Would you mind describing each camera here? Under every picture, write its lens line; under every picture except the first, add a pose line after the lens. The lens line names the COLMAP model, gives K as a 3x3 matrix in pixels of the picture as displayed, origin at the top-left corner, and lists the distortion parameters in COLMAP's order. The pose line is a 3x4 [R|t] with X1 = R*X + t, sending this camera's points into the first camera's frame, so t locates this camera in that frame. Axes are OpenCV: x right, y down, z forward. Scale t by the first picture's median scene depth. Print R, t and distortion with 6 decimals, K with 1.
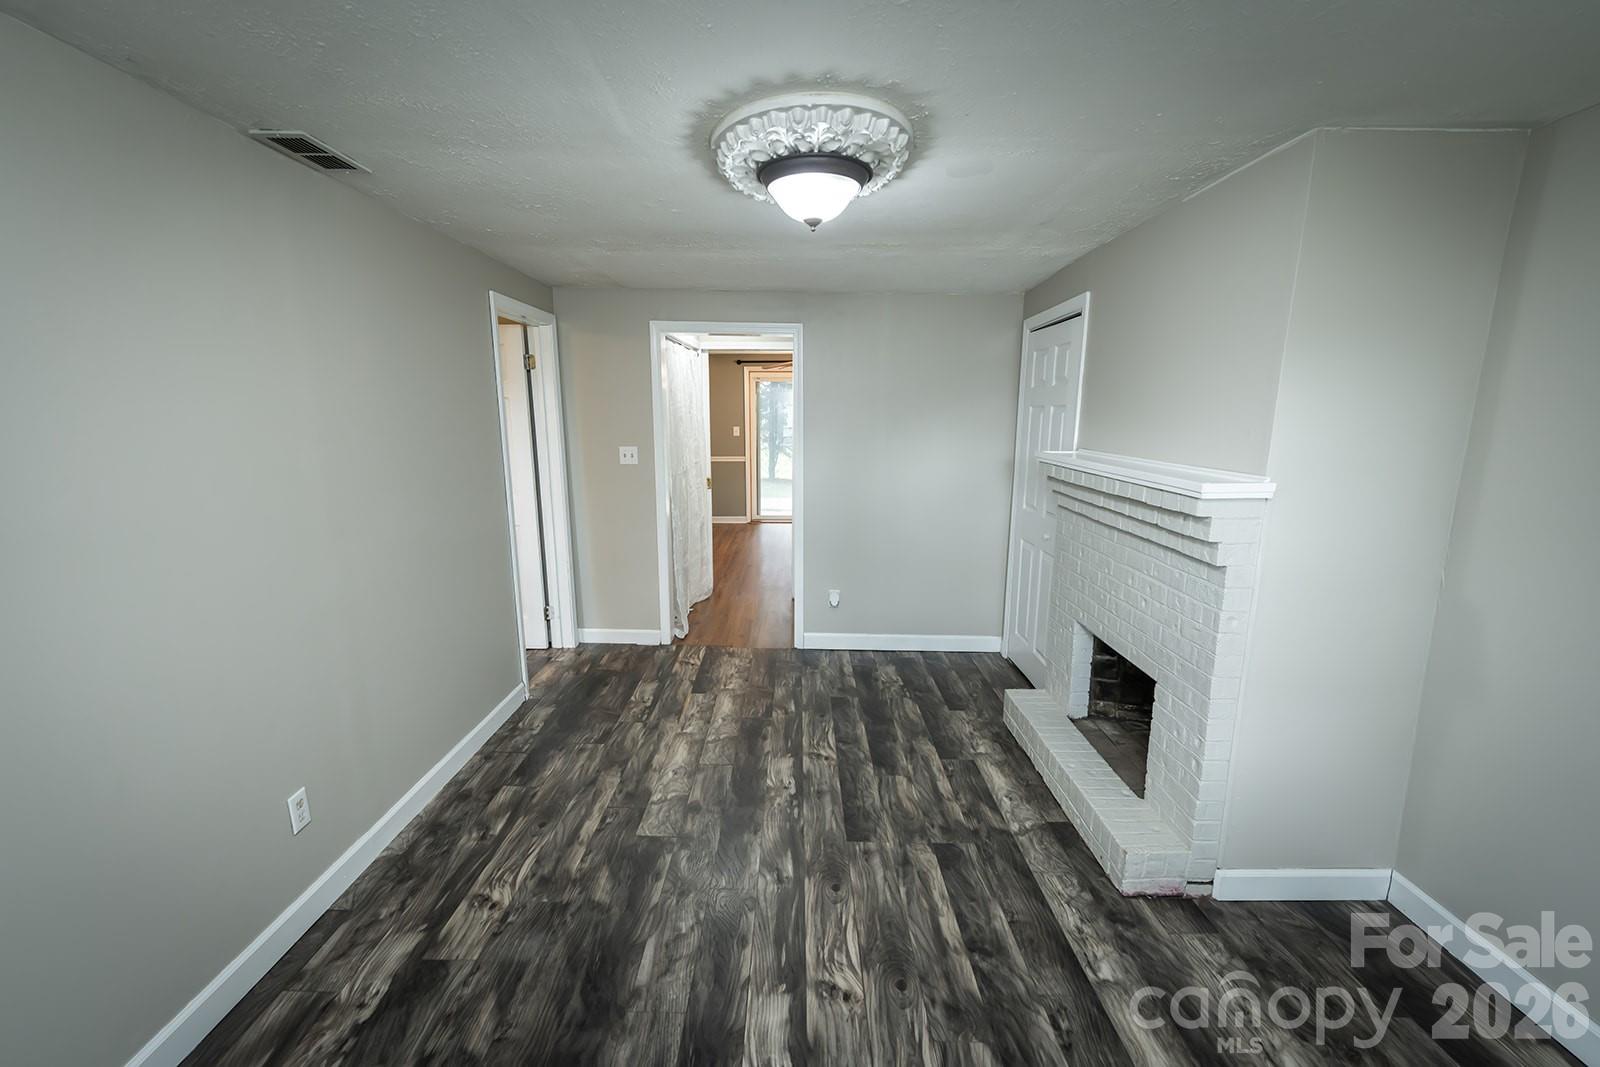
lens RADIAL K [[680.3, 0, 802.2], [0, 680.3, 538.6], [0, 0, 1]] dist [-0.000080, -0.000310]
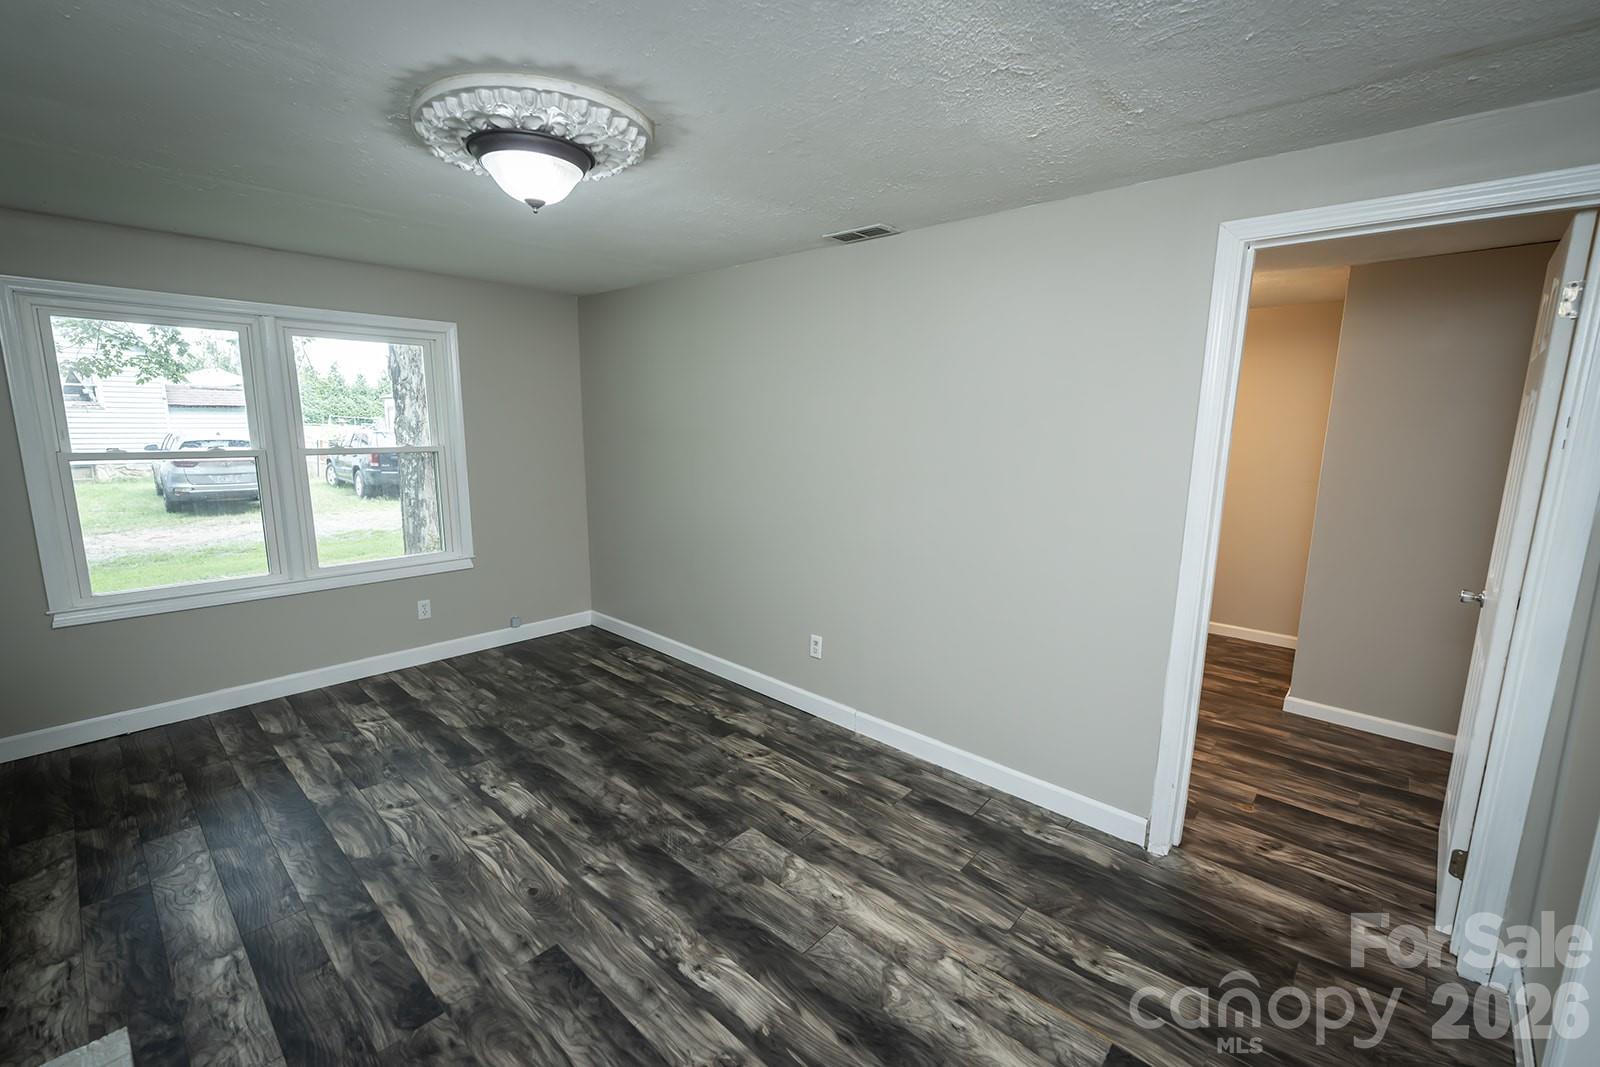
lens RADIAL K [[683.2, 0, 773.0], [0, 683.2, 533.8], [0, 0, 1]] dist [0.000250, -0.000837]
pose [[-0.699455, 0.109209, -0.706283, 0.406079], [-0.147553, 0.944896, 0.292231, -0.276954], [0.699279, 0.308617, -0.644798, 1.573020]]
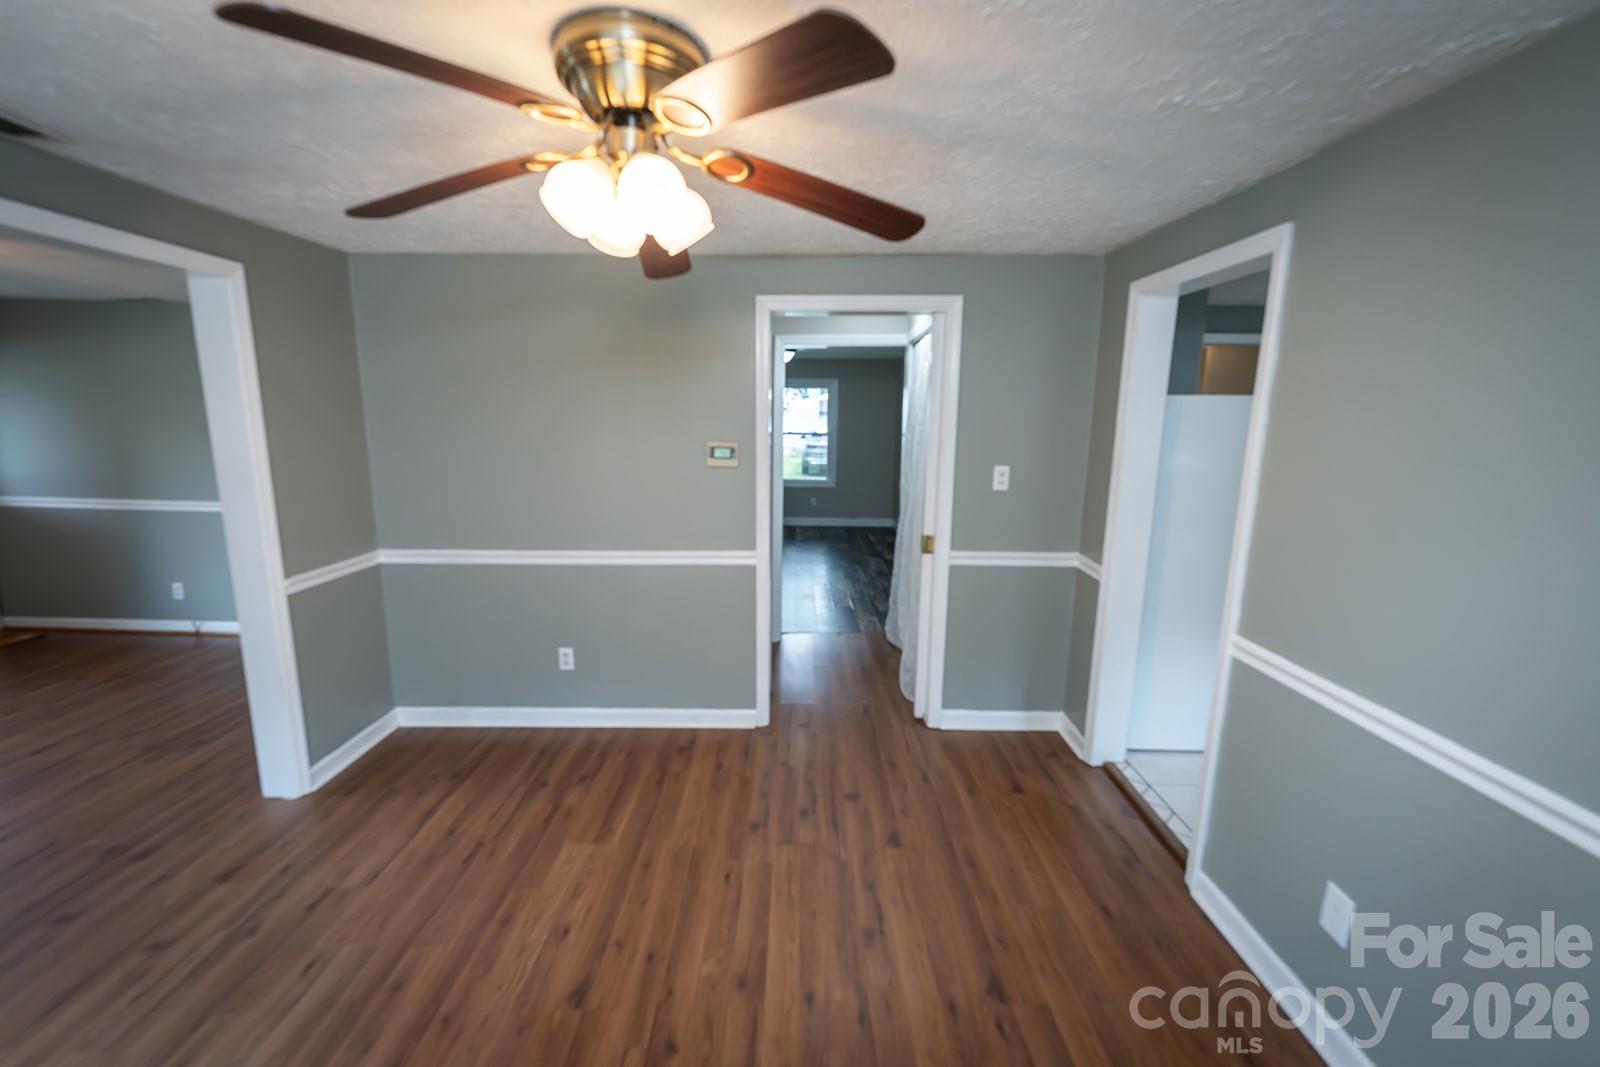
lens RADIAL K [[651.9, 0, 790.3], [0, 651.9, 537.0], [0, 0, 1]] dist [-0.001890, -0.000774]
pose [[-0.999889, -0.012819, 0.007646, -0.054122], [-0.009085, 0.929126, 0.369652, -0.679716], [-0.011843, 0.369541, -0.929139, 3.481091]]
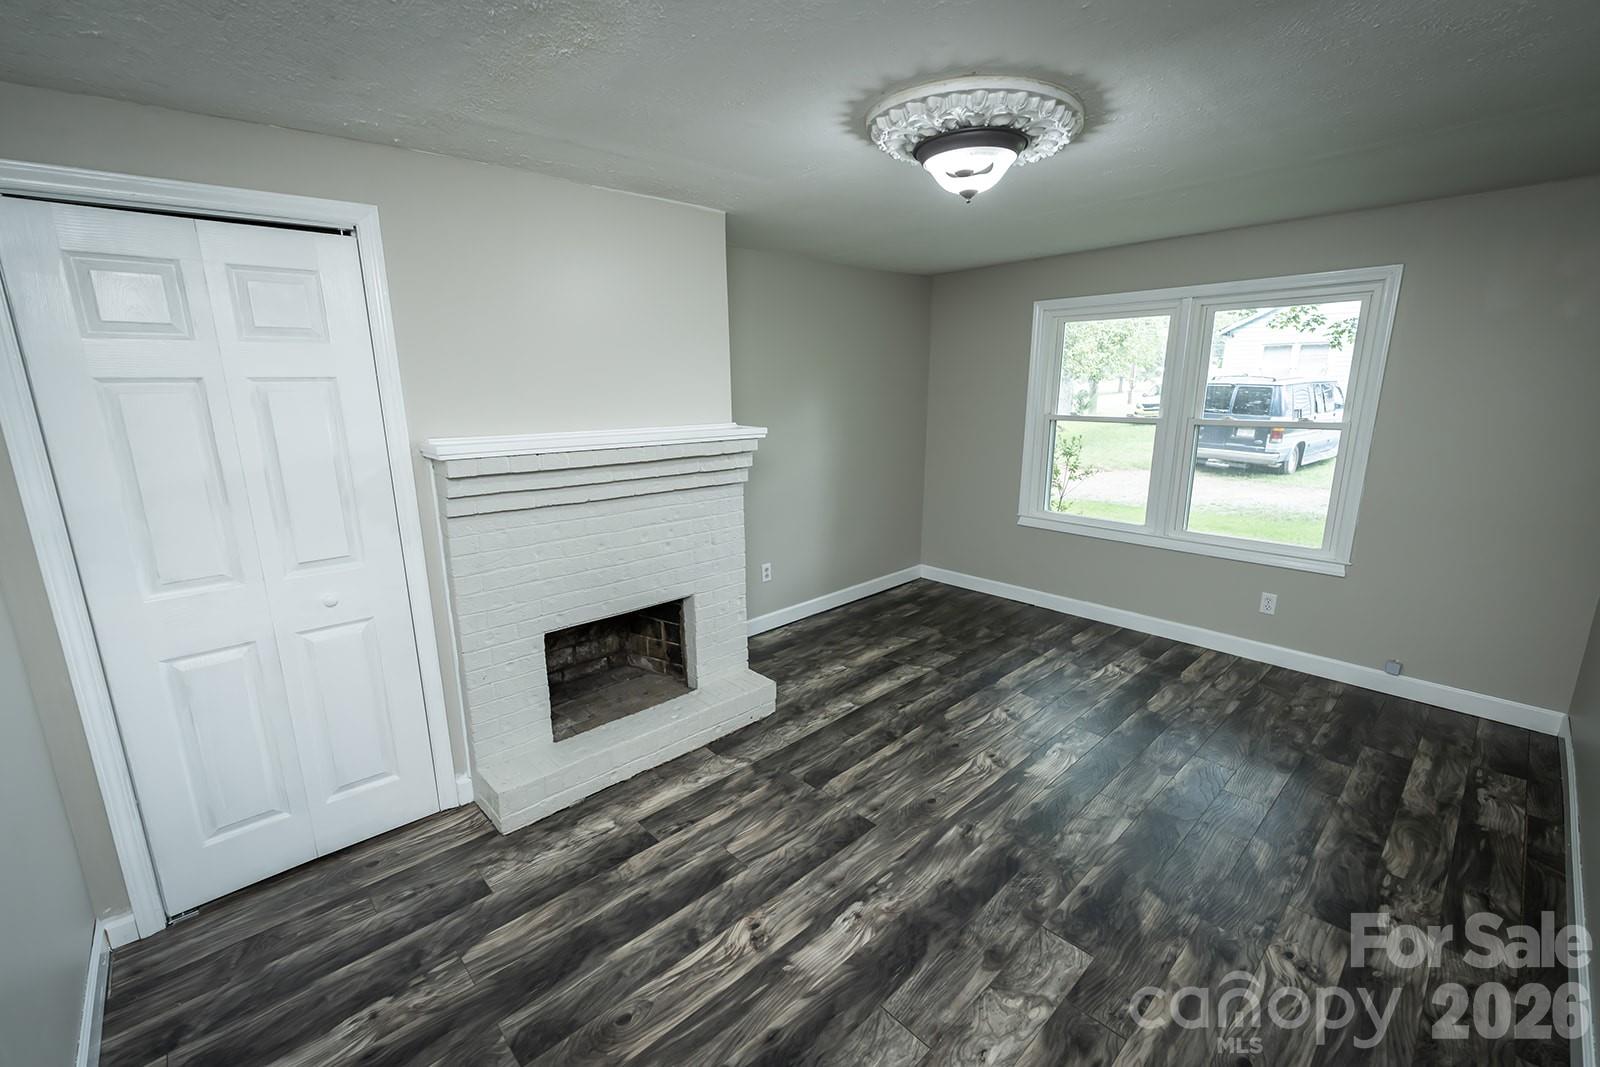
lens RADIAL K [[651.9, 0, 790.3], [0, 651.9, 537.0], [0, 0, 1]] dist [-0.001890, -0.000774]
pose [[-0.667376, -0.163819, 0.726480, -0.473760], [0.150141, 0.925879, 0.346708, -0.287415], [-0.729429, 0.340459, -0.593313, 1.539432]]
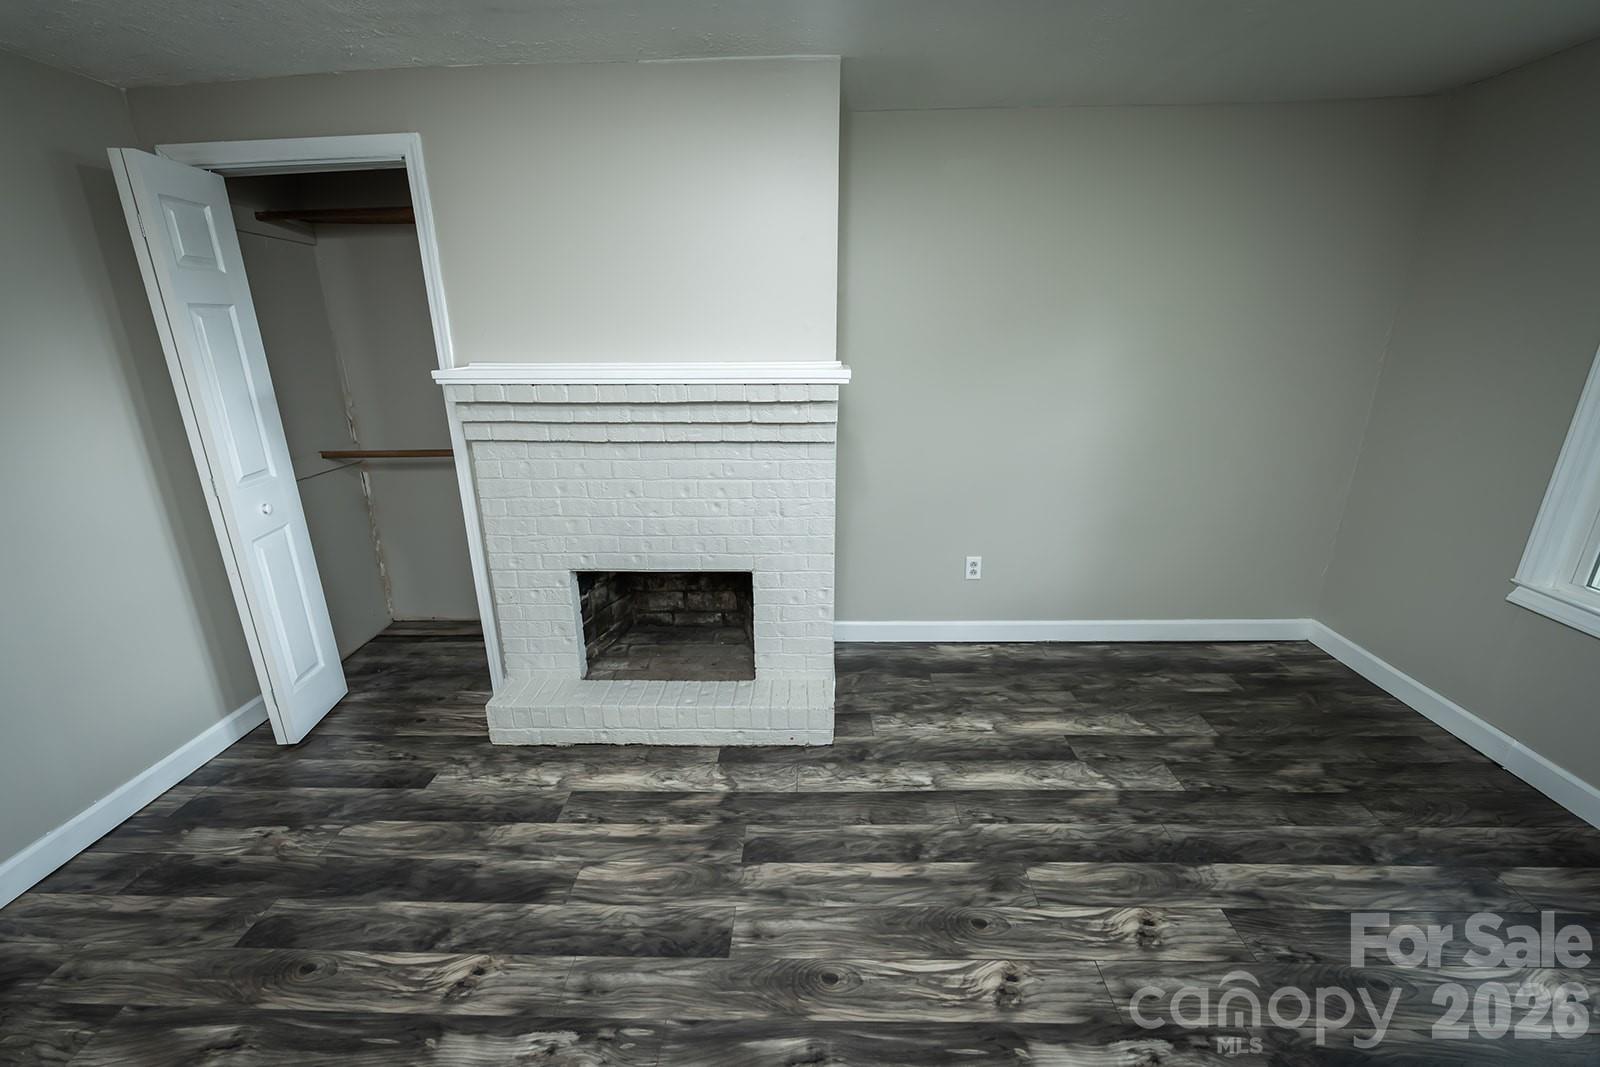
lens RADIAL K [[664.2, 0, 793.8], [0, 664.2, 539.5], [0, 0, 1]] dist [-0.000265, -0.000253]
pose [[0.034663, -0.312256, 0.949365, -0.439611], [0.198227, 0.933211, 0.299705, -0.131385], [-0.979543, 0.177801, 0.094246, 0.818292]]
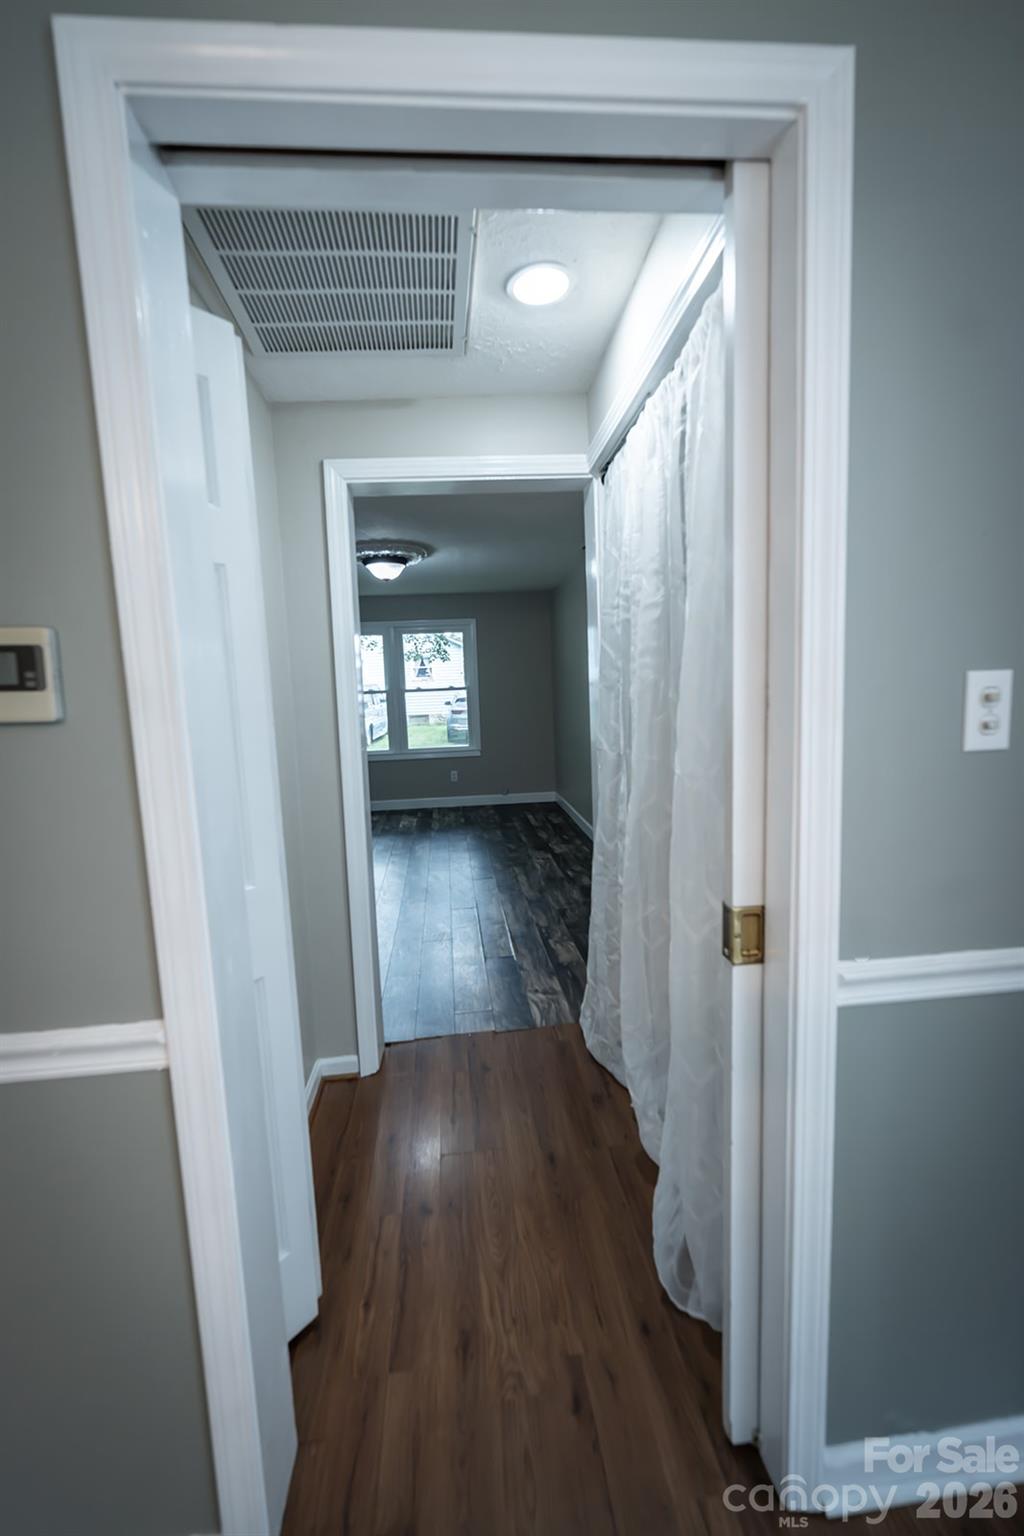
lens RADIAL K [[627.4, 0, 493.5], [0, 627.4, 758.0], [0, 0, 1]] dist [-0.010131, -0.000292]
pose [[-0.996439, 0.046548, -0.070303, -0.136473], [0.023005, 0.952257, 0.304430, -0.416989], [0.081117, 0.301728, -0.949937, 2.601784]]
